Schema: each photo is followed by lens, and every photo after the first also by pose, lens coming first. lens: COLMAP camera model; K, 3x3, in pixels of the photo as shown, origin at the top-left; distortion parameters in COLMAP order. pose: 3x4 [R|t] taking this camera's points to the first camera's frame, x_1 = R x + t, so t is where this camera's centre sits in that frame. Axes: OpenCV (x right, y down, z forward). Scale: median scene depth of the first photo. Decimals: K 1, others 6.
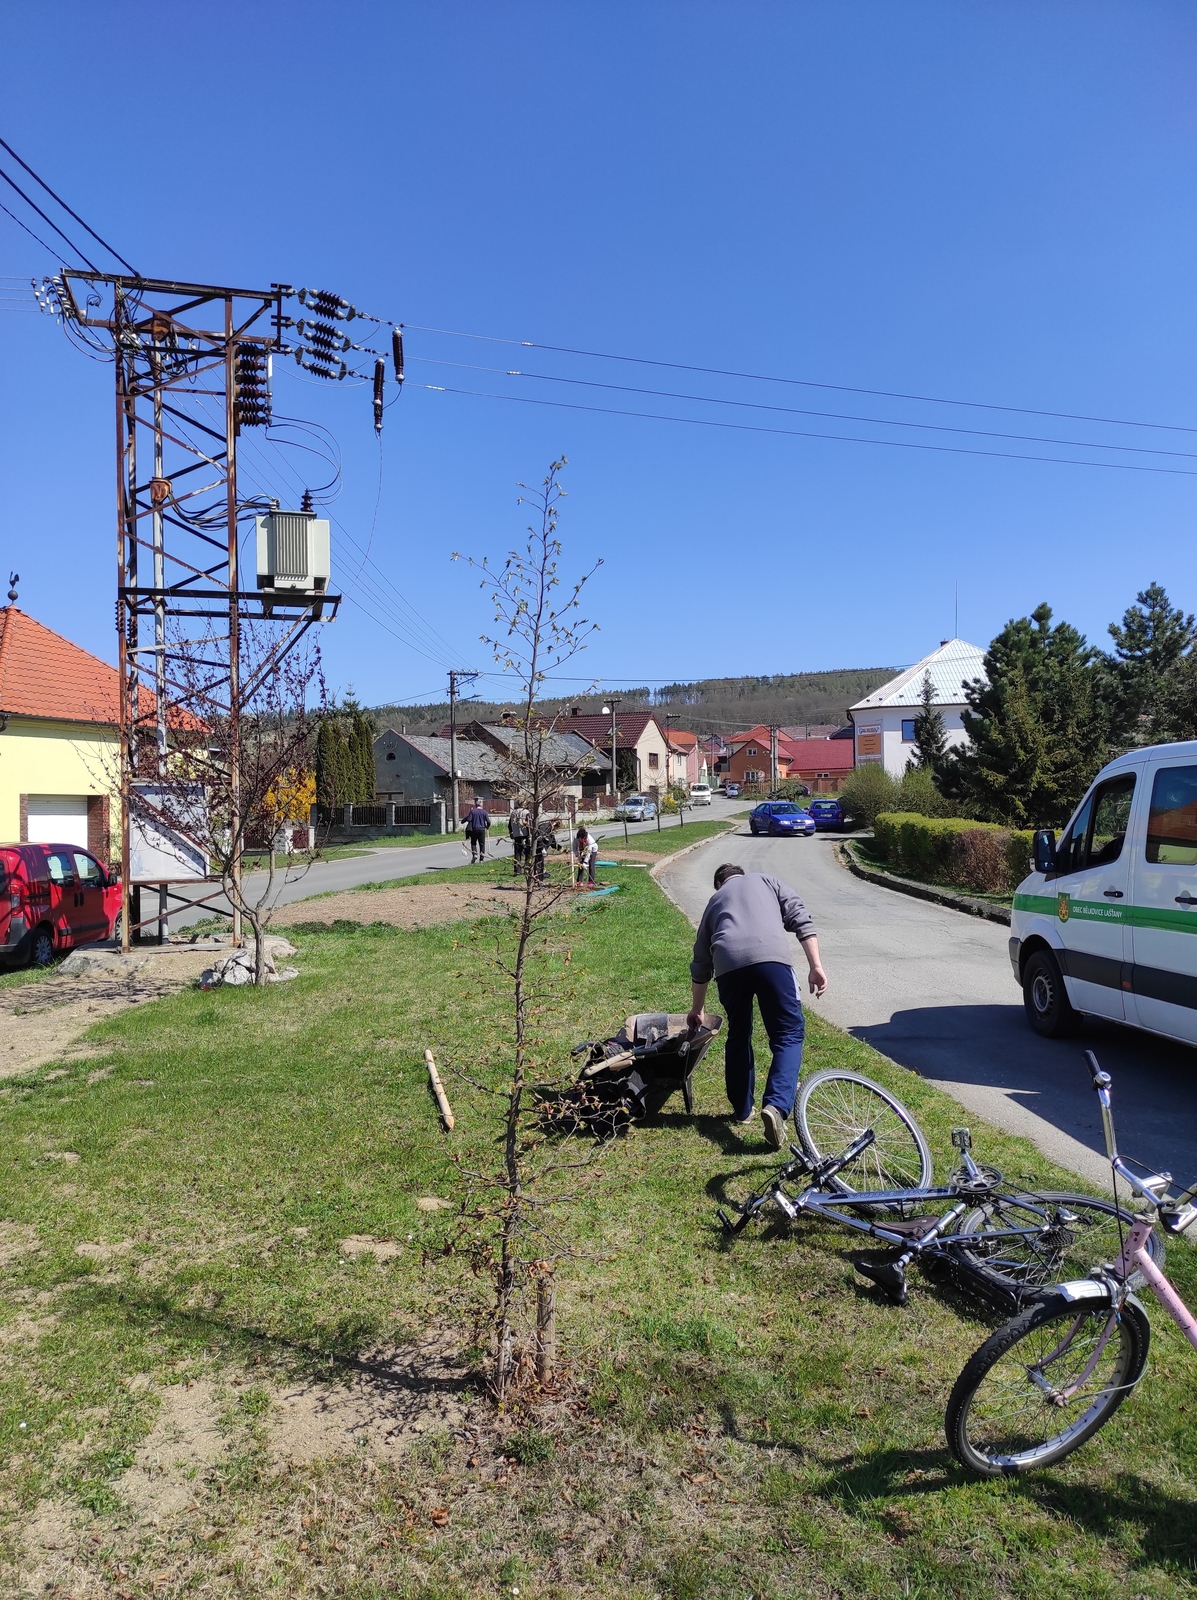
lens RADIAL K [[1177.3, 0, 606.3], [0, 1177.3, 825.7], [0, 0, 1]] dist [0.073898, -0.078449]
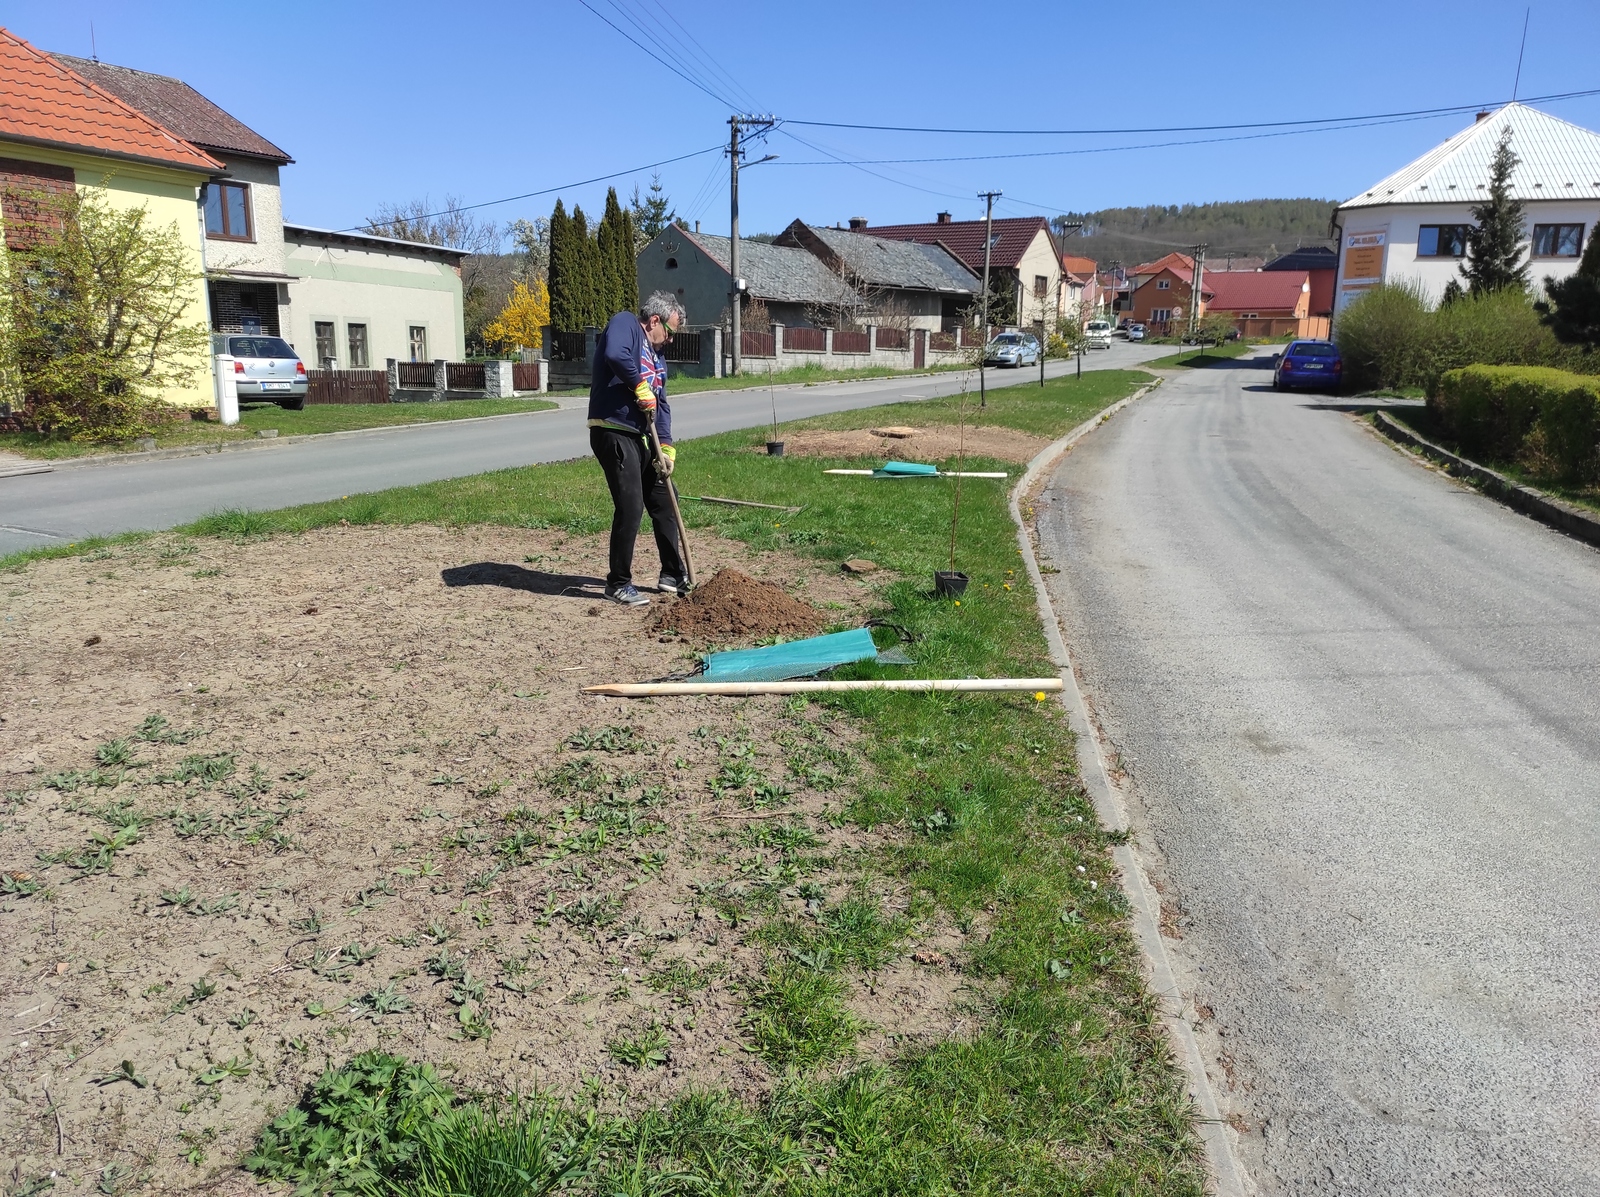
lens RADIAL K [[1177.3, 0, 803.7], [0, 1177.3, 625.7], [0, 0, 1]] dist [0.073898, -0.078449]
pose [[0.988469, 0.064078, -0.137200, 0.009407], [-0.033453, 0.976074, 0.214851, -0.000880], [0.147684, -0.207784, 0.966962, 0.225570]]
